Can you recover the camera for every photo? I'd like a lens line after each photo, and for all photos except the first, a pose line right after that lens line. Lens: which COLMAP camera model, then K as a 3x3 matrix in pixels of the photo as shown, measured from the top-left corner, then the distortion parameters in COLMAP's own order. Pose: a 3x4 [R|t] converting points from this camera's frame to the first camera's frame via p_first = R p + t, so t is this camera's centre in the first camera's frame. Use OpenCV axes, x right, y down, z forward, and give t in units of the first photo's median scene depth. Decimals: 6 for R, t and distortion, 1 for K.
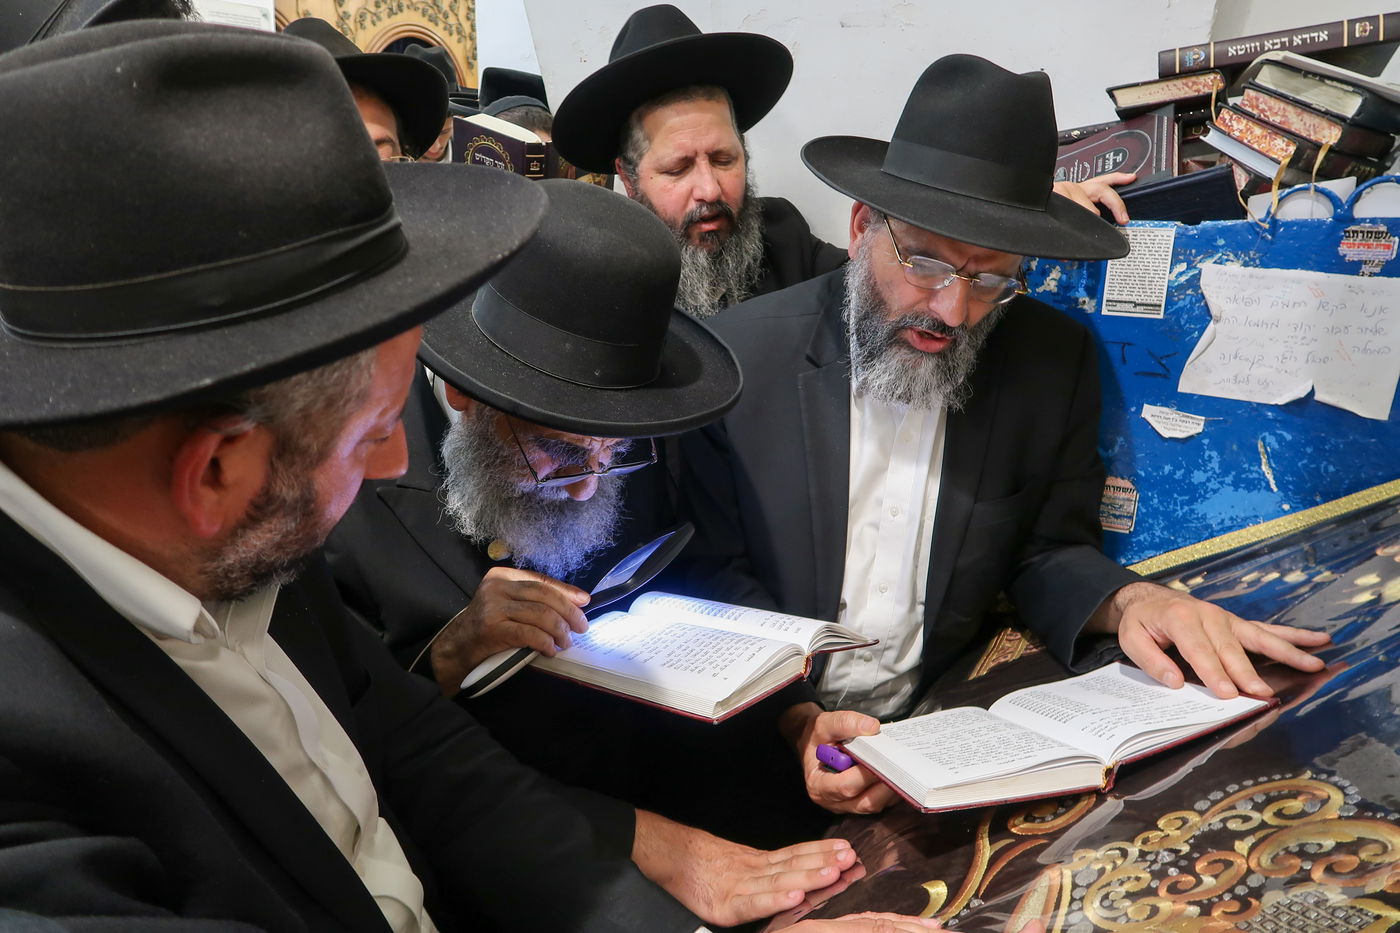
lens RADIAL K [[960.2, 0, 693.1], [0, 960.2, 472.3], [0, 0, 1]] dist [-0.021150, 0.009288]
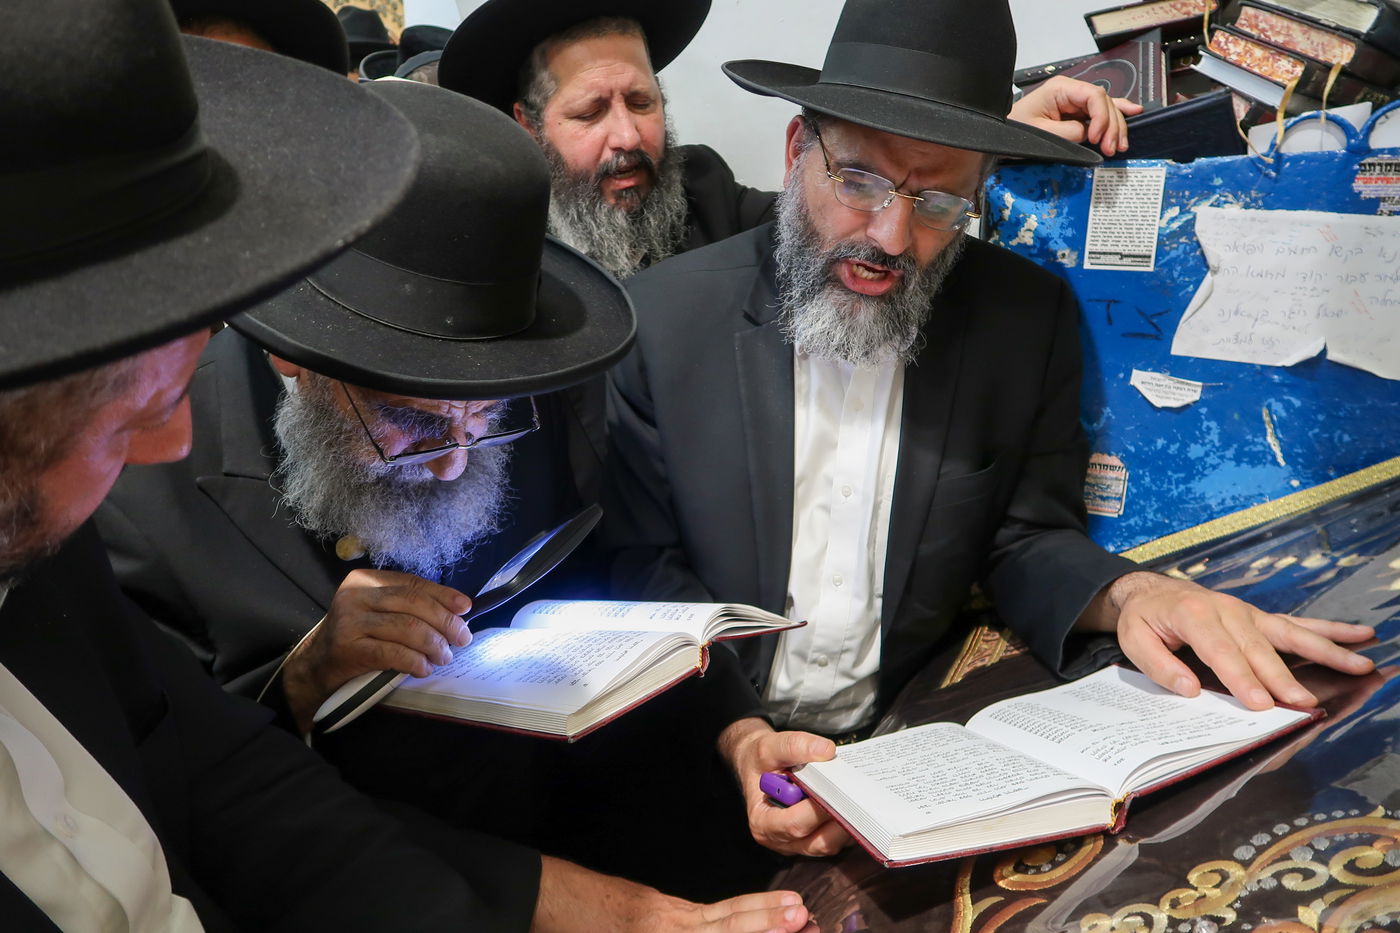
lens RADIAL K [[960.2, 0, 693.1], [0, 960.2, 470.5], [0, 0, 1]] dist [-0.021150, 0.009288]
pose [[0.999371, -0.015108, 0.032084, 0.041434], [0.015272, 0.999871, -0.004875, 0.022191], [-0.032006, 0.005362, 0.999473, 0.149502]]
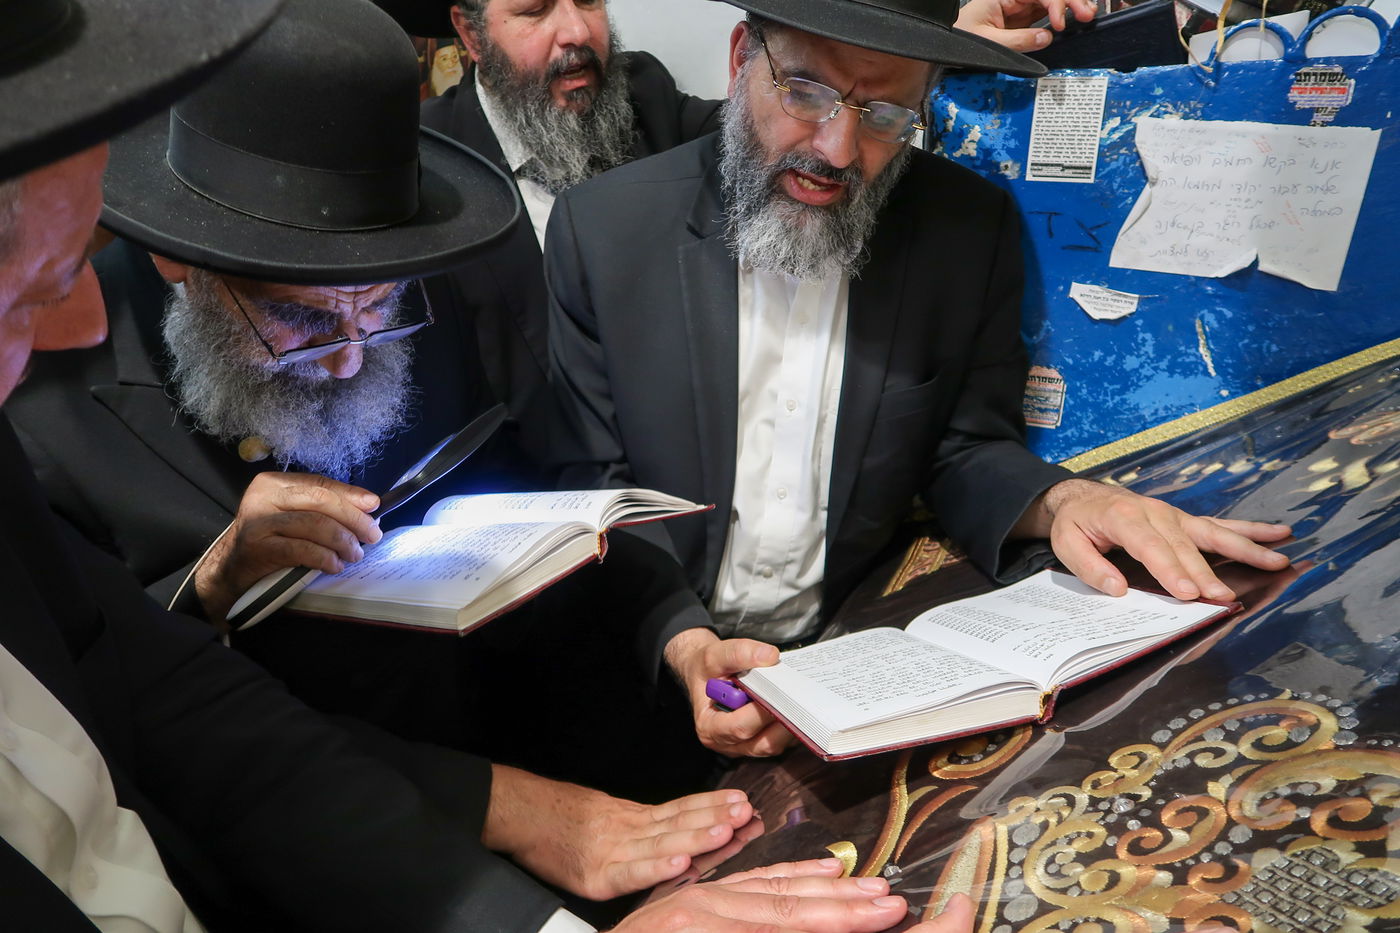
lens RADIAL K [[960.2, 0, 695.0], [0, 960.2, 469.3], [0, 0, 1]] dist [-0.021150, 0.009288]
pose [[0.996034, -0.032528, 0.082812, 0.047134], [0.026498, 0.996987, 0.072907, 0.031740], [-0.084934, -0.070423, 0.993895, 0.148091]]
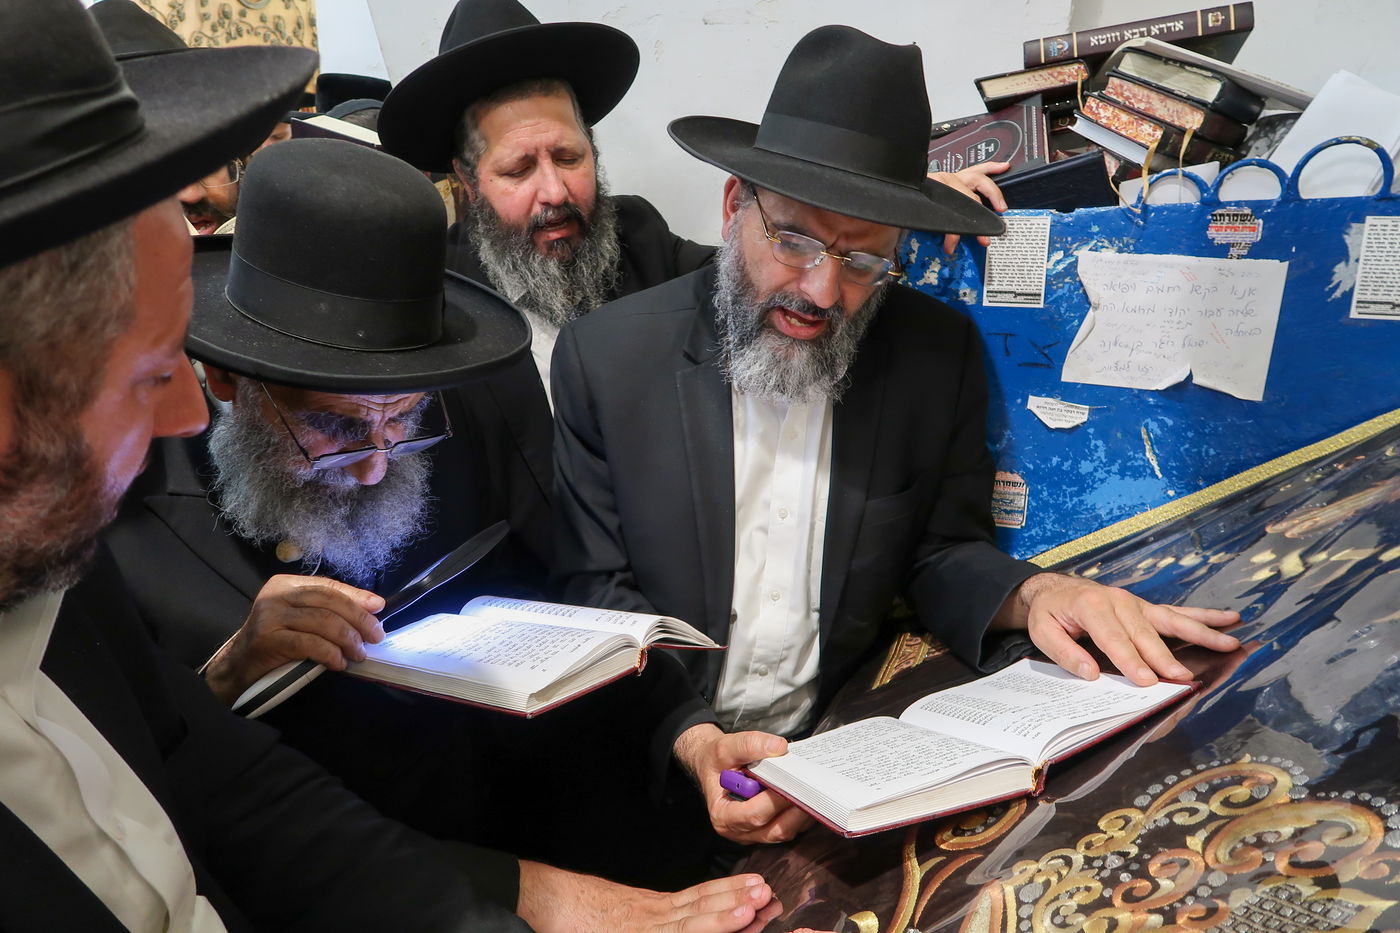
lens RADIAL K [[960.2, 0, 696.7], [0, 960.2, 474.0], [0, 0, 1]] dist [-0.021150, 0.009288]
pose [[0.990150, -0.041664, 0.133671, -0.001994], [0.046064, 0.998488, -0.029994, 0.025781], [-0.132219, 0.035856, 0.990572, 0.081778]]
